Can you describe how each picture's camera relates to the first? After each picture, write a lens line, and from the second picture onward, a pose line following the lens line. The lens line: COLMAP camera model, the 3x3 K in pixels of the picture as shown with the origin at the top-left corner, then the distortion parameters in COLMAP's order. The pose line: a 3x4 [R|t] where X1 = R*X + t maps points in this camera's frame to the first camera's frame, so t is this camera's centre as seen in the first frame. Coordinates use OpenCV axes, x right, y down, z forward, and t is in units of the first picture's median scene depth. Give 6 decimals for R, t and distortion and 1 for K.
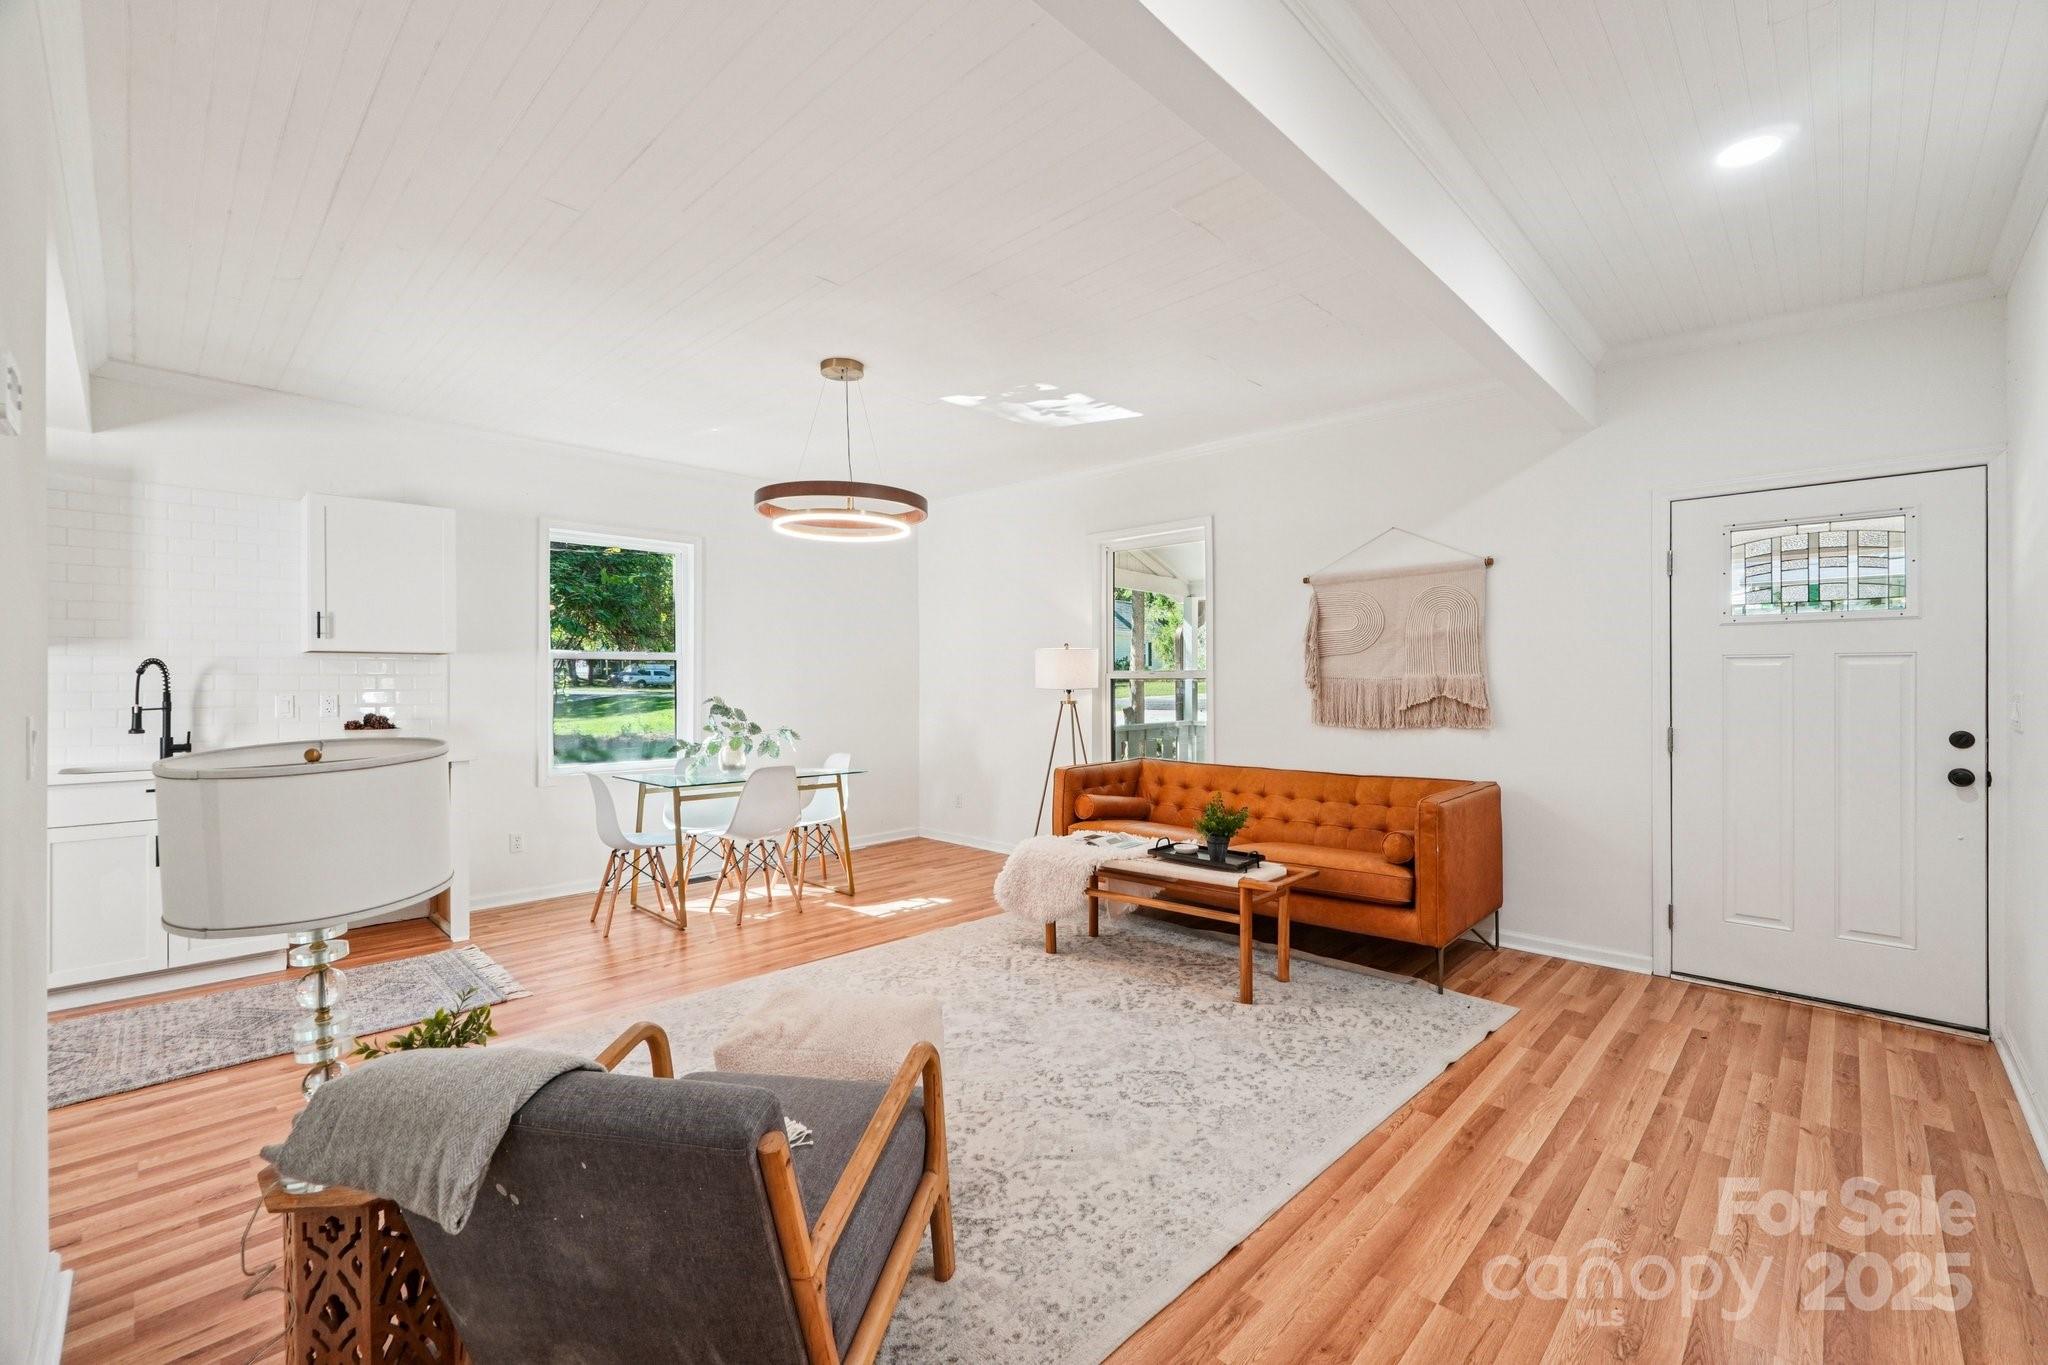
lens RADIAL K [[860.7, 0, 1024.5], [0, 860.7, 686.9], [0, 0, 1]] dist [-0.004012, 0.000043]
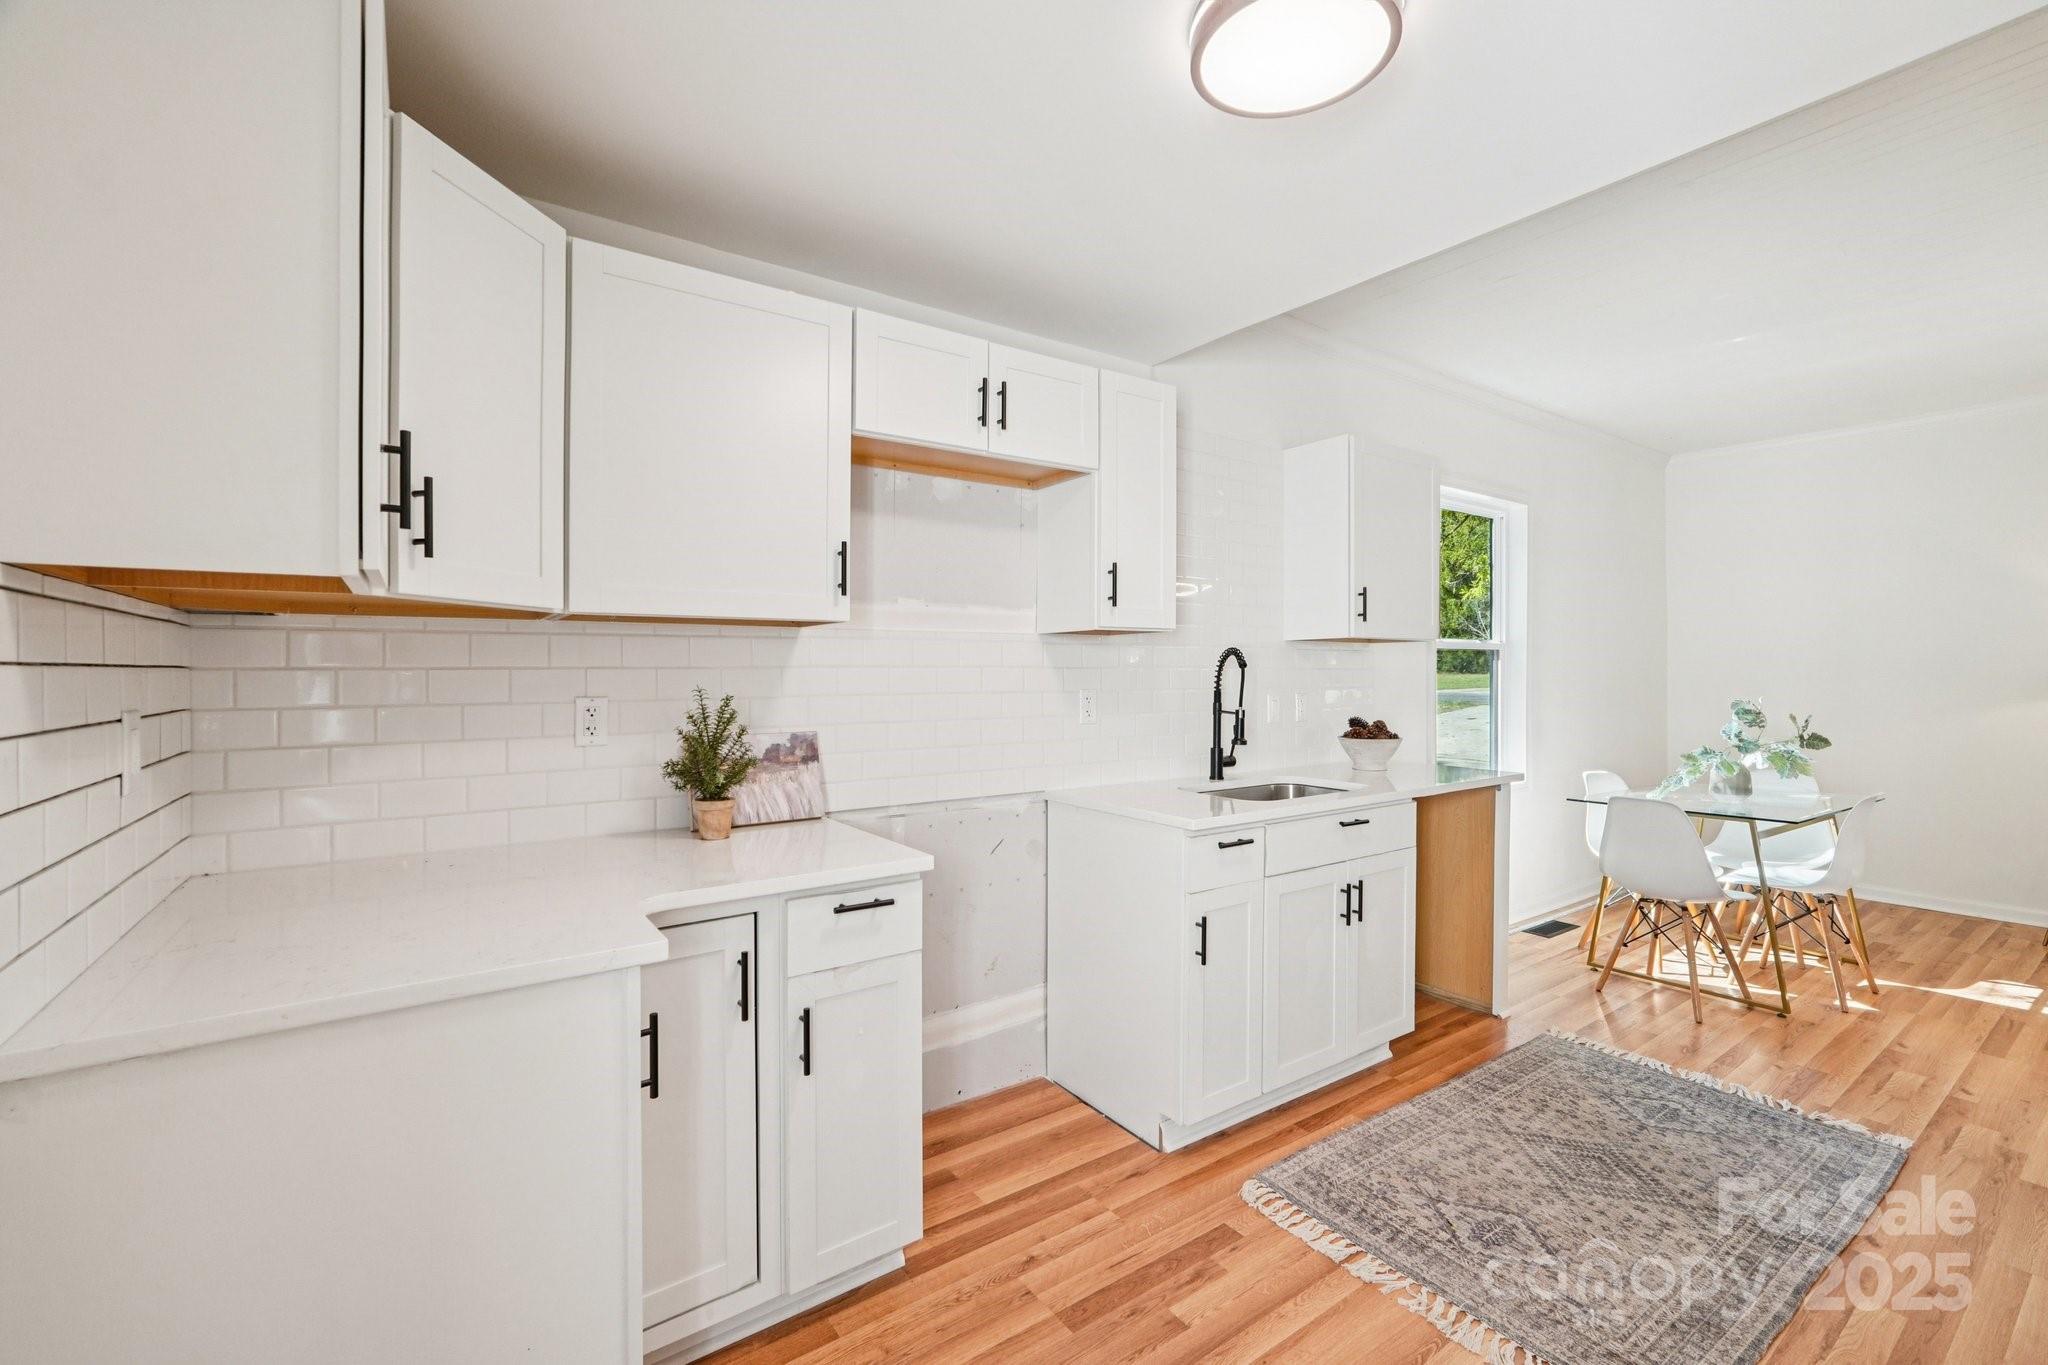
lens RADIAL K [[860.7, 0, 1027.3], [0, 860.7, 674.9], [0, 0, 1]] dist [-0.004012, 0.000043]
pose [[0.983703, -0.002267, -0.179787, -0.910026], [0.000579, 0.999955, -0.009442, -0.000708], [0.179800, 0.009184, 0.983660, 0.167256]]
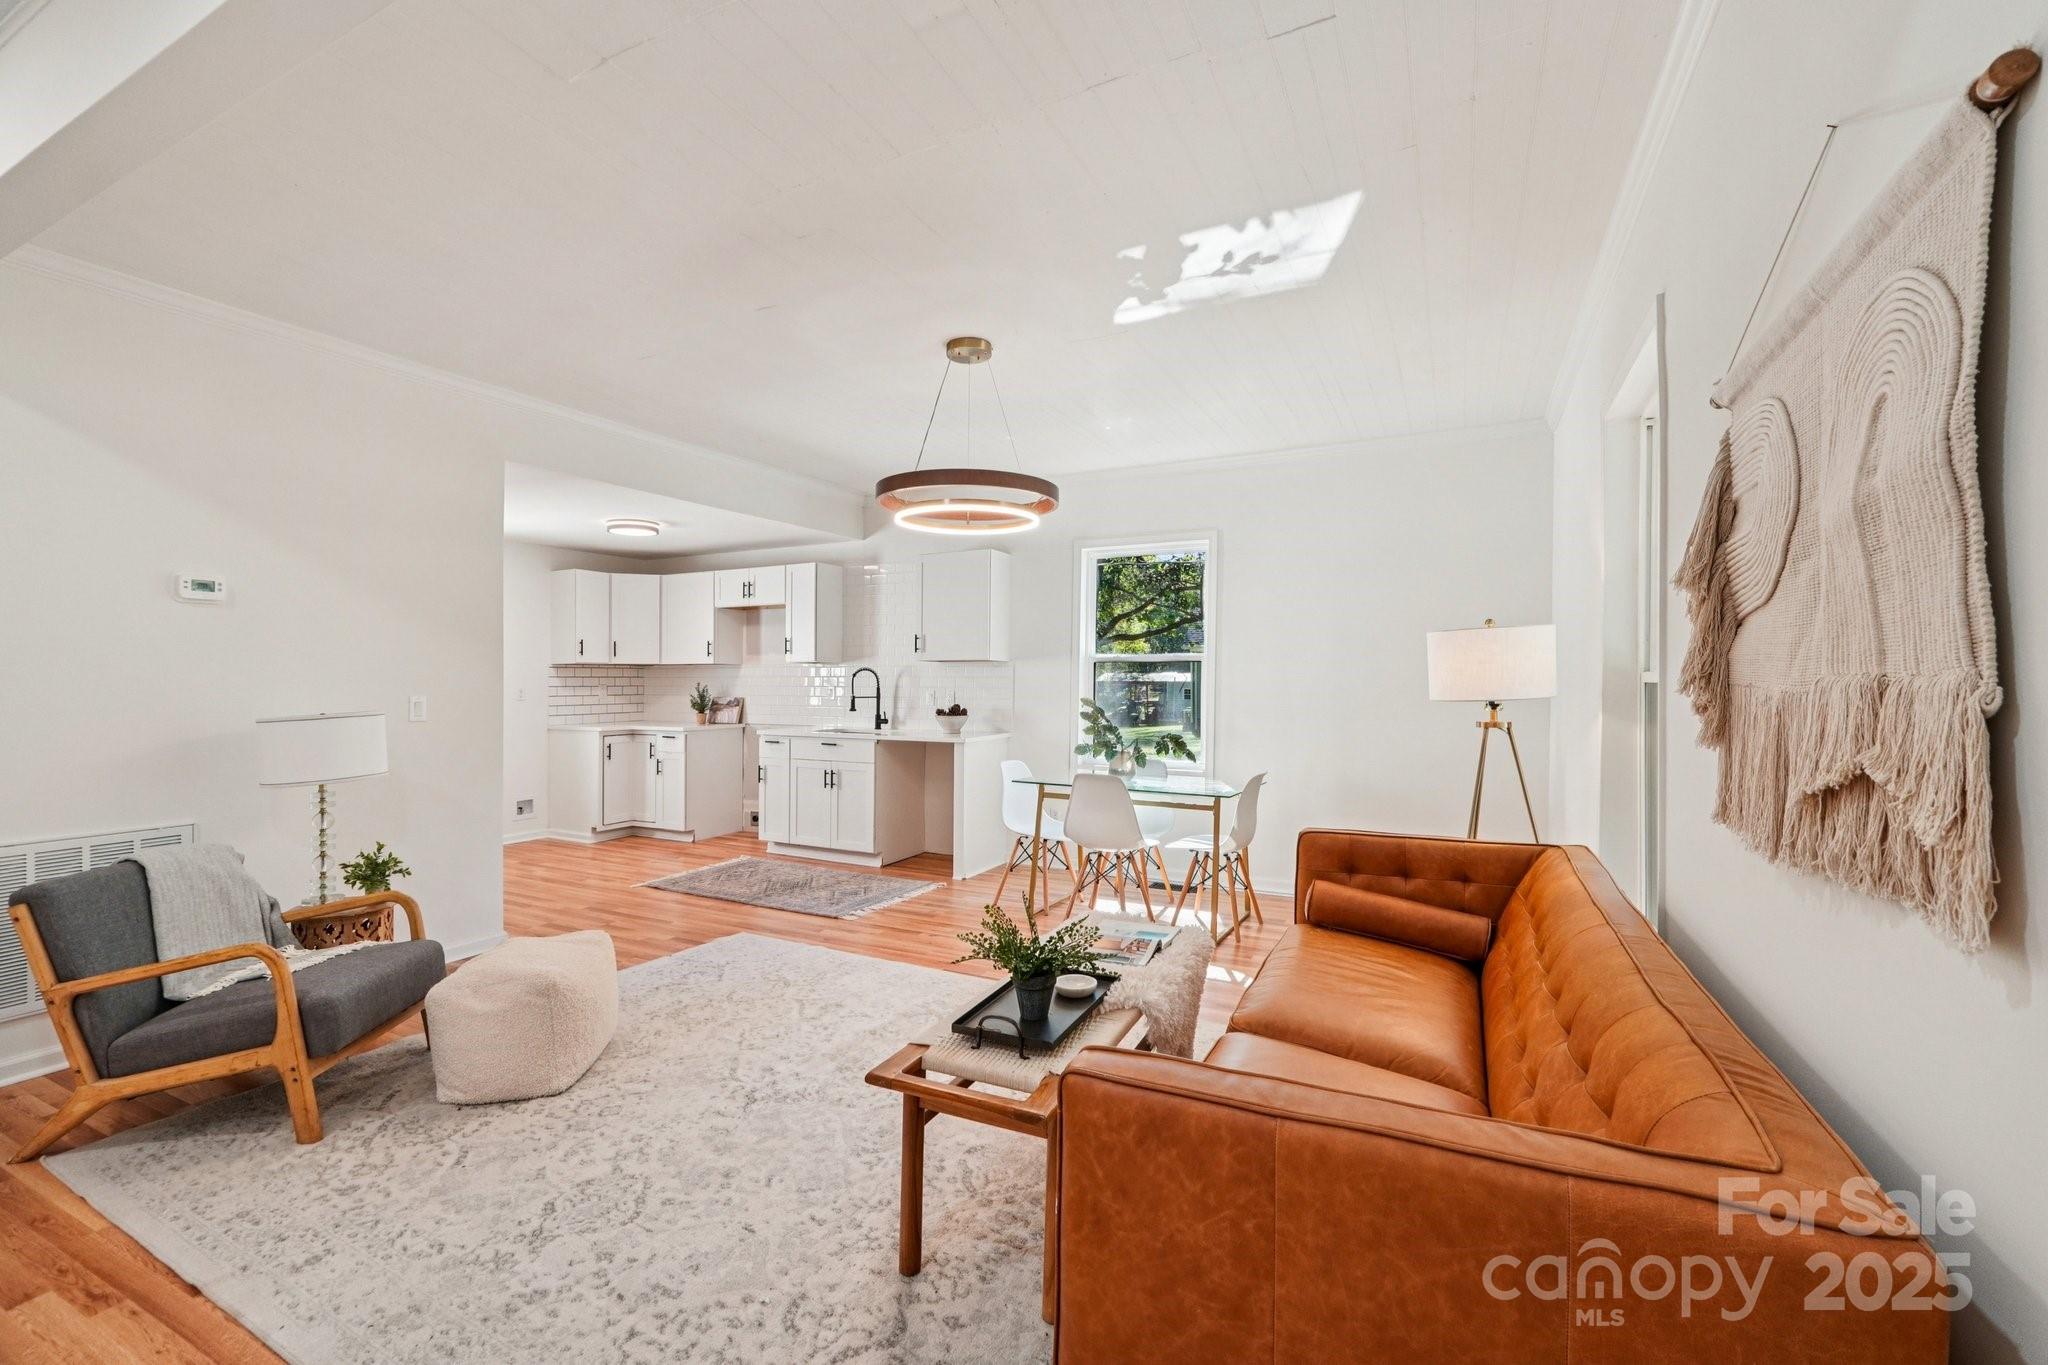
lens RADIAL K [[860.7, 0, 1030.7], [0, 860.7, 677.4], [0, 0, 1]] dist [-0.004012, 0.000043]
pose [[0.306160, 0.000897, -0.951980, 0.610241], [-0.009707, 0.999951, -0.002180, -0.010985], [0.951931, 0.009908, 0.306153, 0.678826]]
